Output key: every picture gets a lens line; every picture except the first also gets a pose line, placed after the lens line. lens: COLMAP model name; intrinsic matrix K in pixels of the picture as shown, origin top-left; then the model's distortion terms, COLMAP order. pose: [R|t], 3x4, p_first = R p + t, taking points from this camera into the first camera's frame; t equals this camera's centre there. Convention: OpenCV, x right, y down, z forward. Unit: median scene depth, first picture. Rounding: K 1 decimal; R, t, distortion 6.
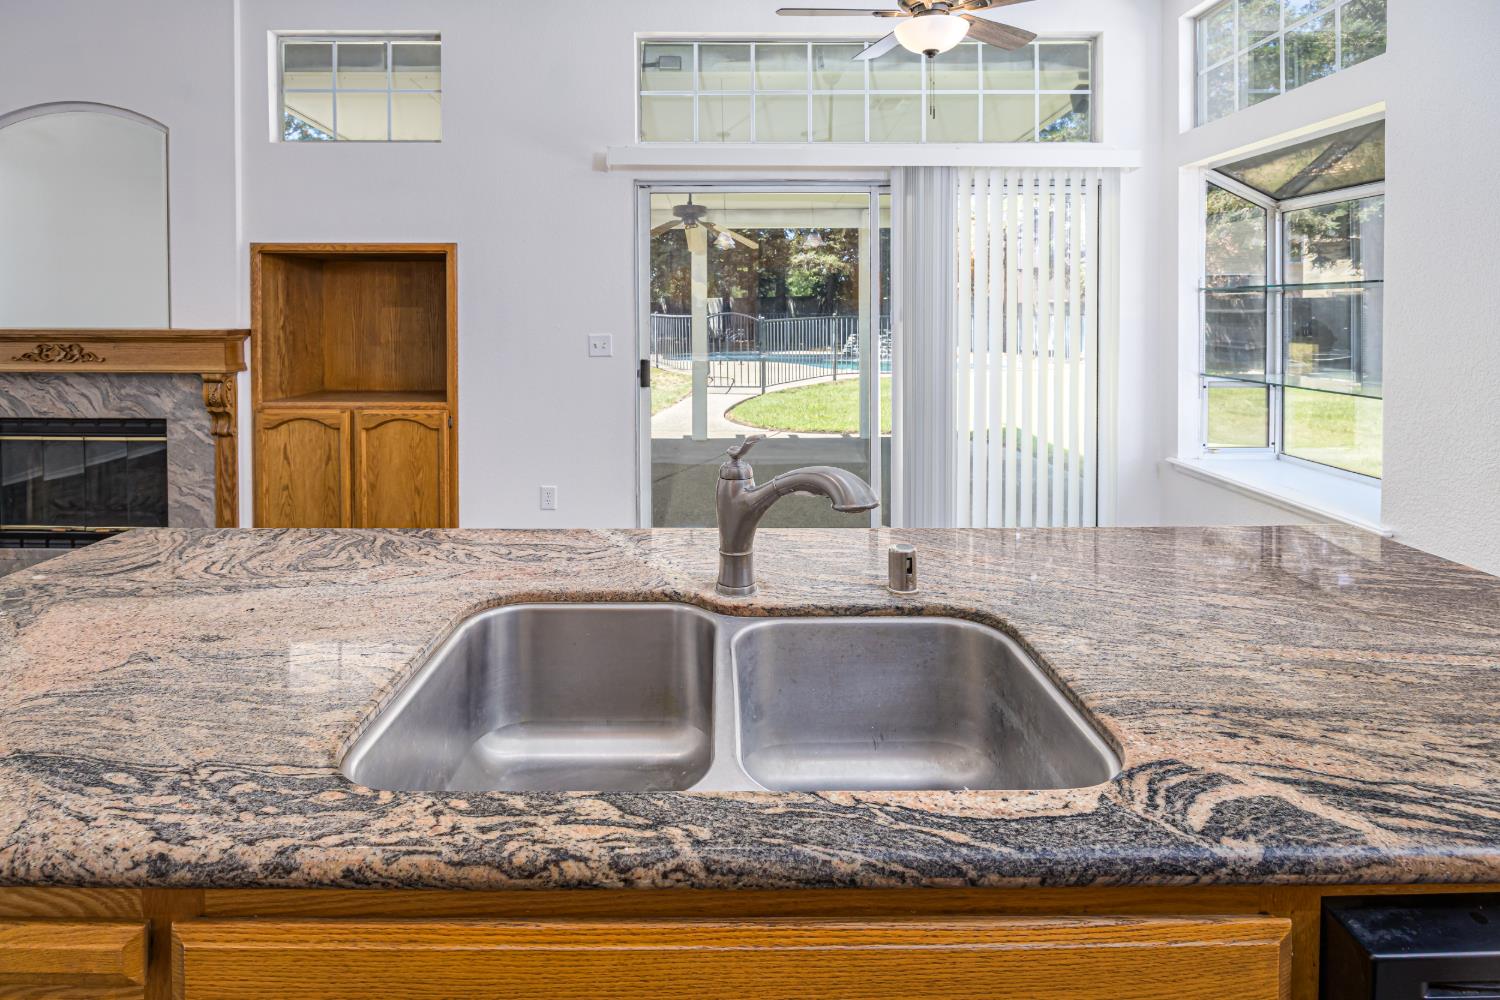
lens RADIAL K [[754.0, 0, 748.1], [0, 754.0, 329.7], [0, 0, 1]] dist [0.001120, -0.002004]
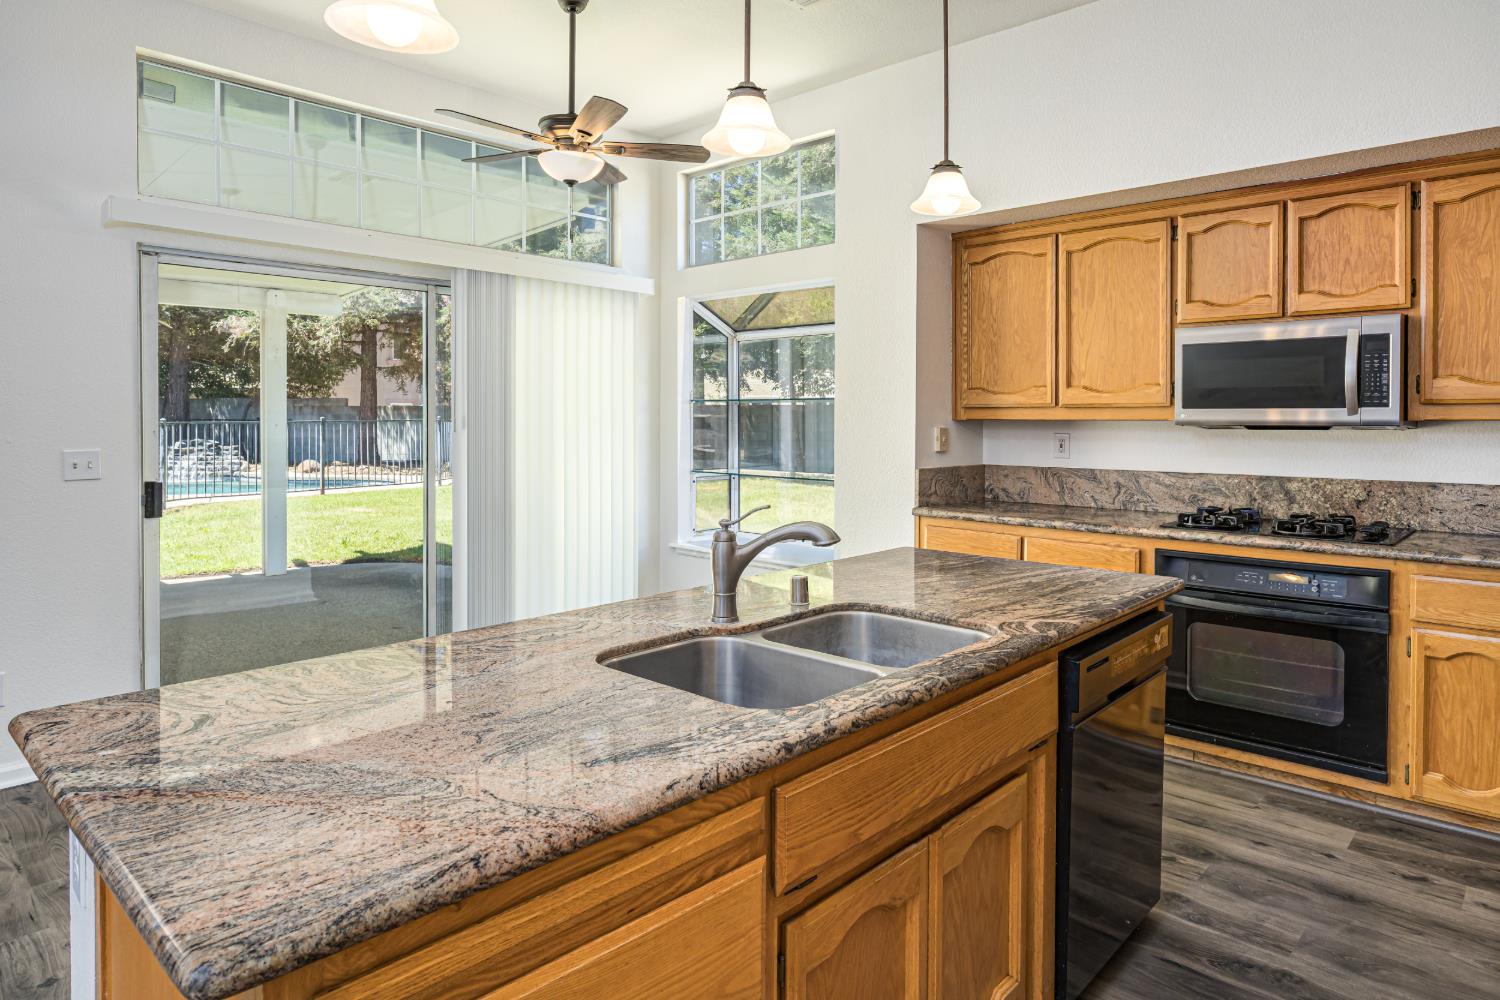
lens RADIAL K [[880.9, 0, 781.0], [0, 880.9, 427.5], [0, 0, 1]] dist [-0.020103, 0.003774]
pose [[0.668908, -0.007394, 0.743308, -0.366792], [0.014809, 0.999885, -0.003380, -0.002092], [-0.743197, 0.013269, 0.668941, -0.054971]]
